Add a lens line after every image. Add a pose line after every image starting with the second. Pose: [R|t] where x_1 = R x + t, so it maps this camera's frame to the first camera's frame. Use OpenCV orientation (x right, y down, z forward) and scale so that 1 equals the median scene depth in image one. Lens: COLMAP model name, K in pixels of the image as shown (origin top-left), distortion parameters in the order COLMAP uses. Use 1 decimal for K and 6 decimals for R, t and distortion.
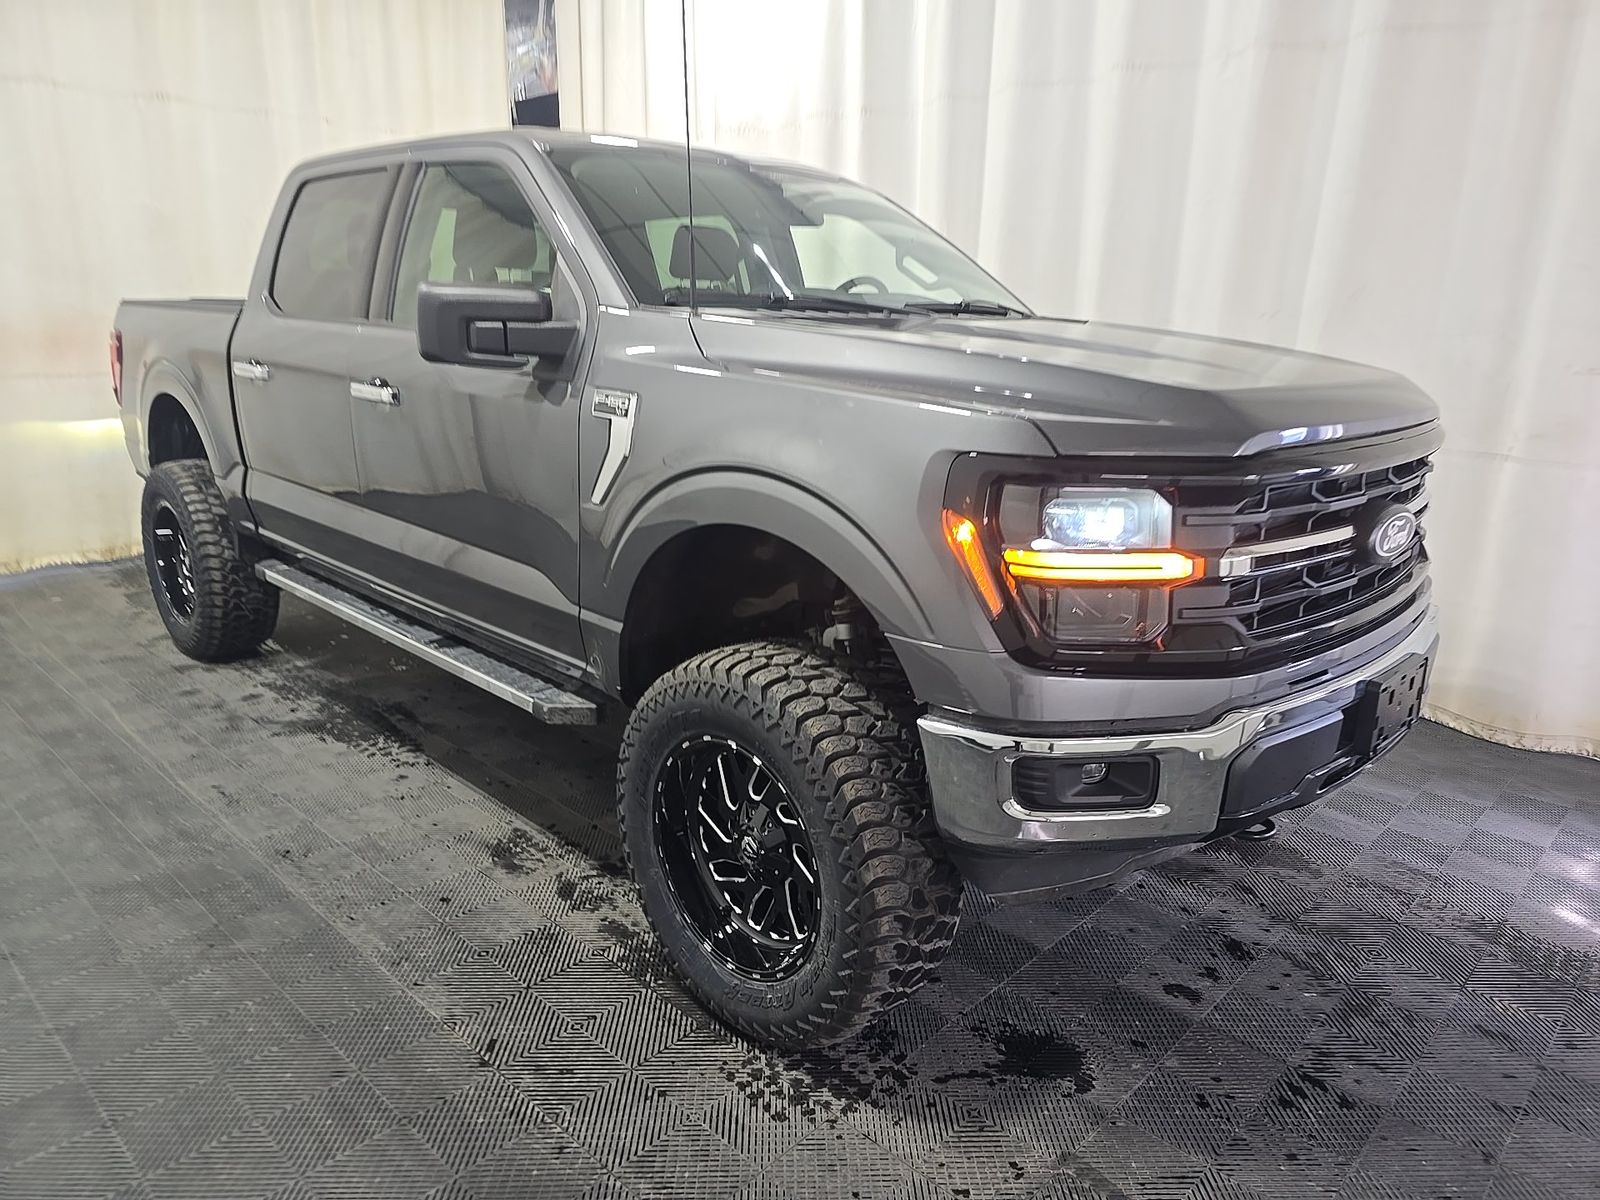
lens RADIAL K [[1052.9, 0, 804.0], [0, 1052.9, 595.4], [0, 0, 1]] dist [0.031755, -0.000205]
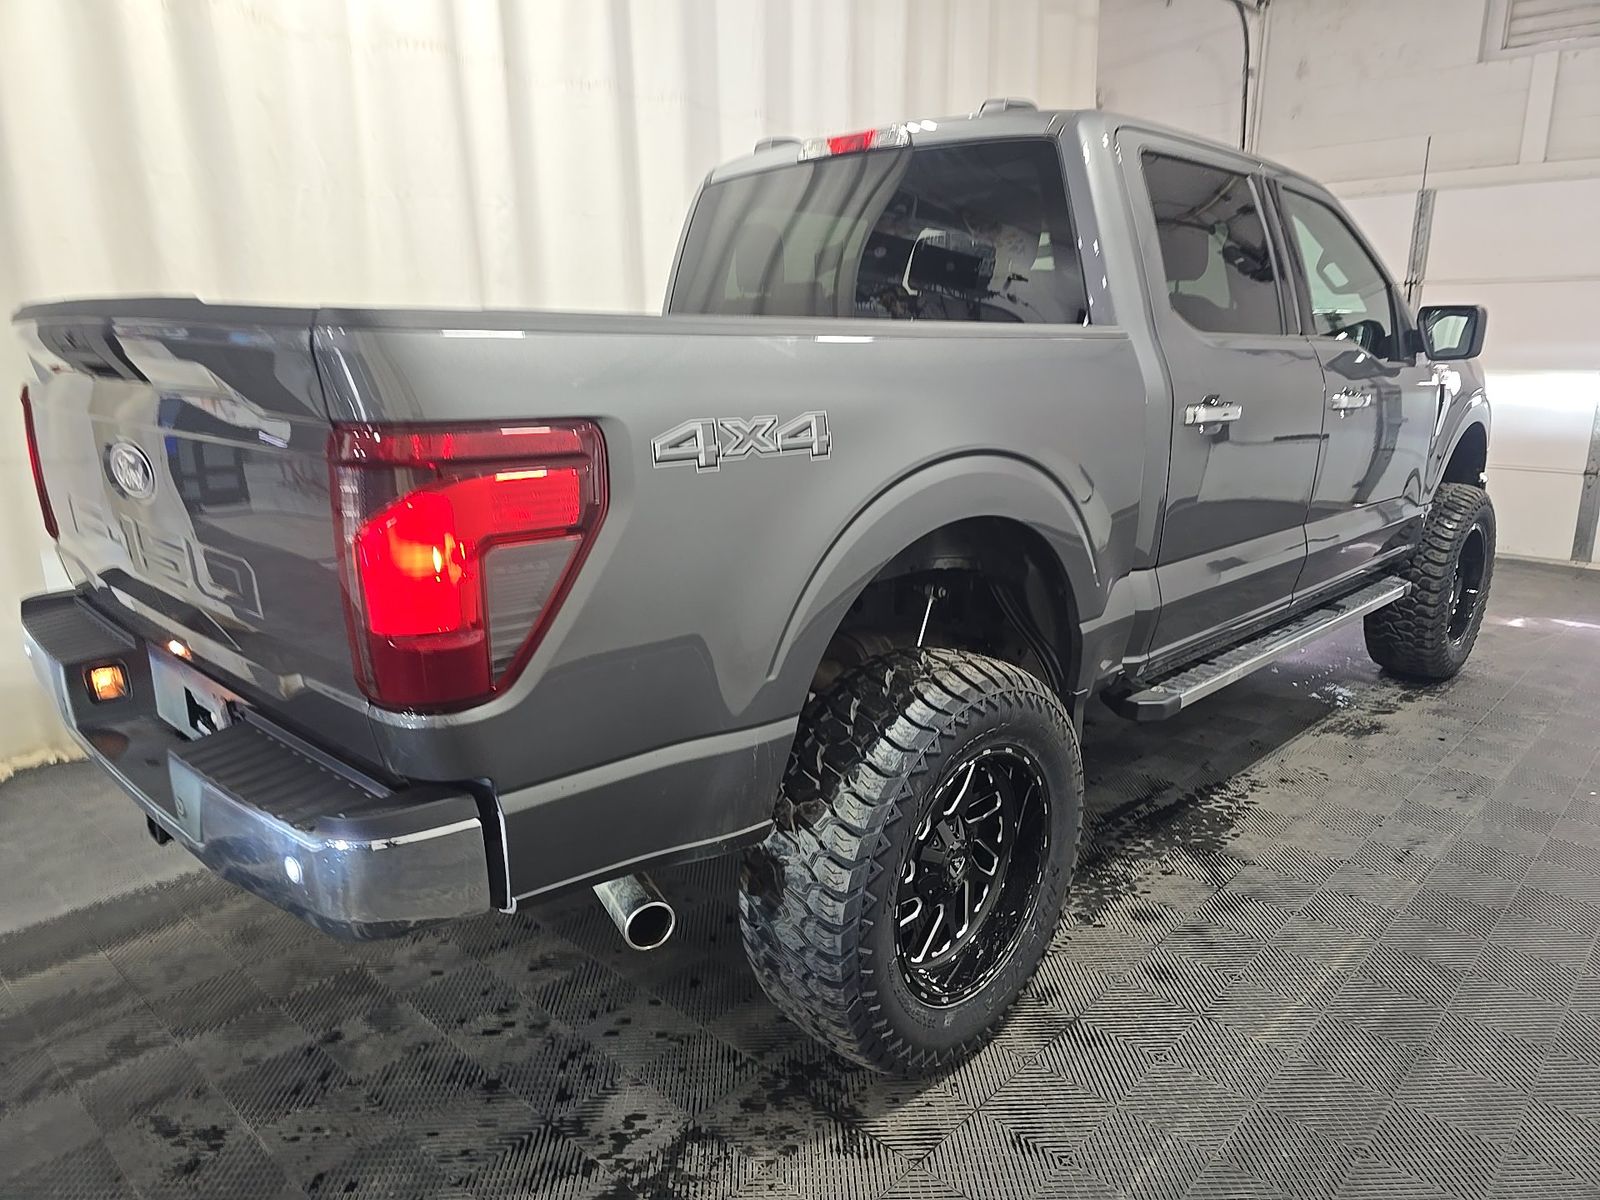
lens RADIAL K [[1052.9, 0, 804.0], [0, 1052.9, 595.4], [0, 0, 1]] dist [0.031755, -0.000205]
pose [[-0.013731, -0.224734, 0.974323, -1.228755], [0.252291, 0.942109, 0.220860, -0.317387], [-0.967554, 0.248846, 0.043762, 1.247638]]
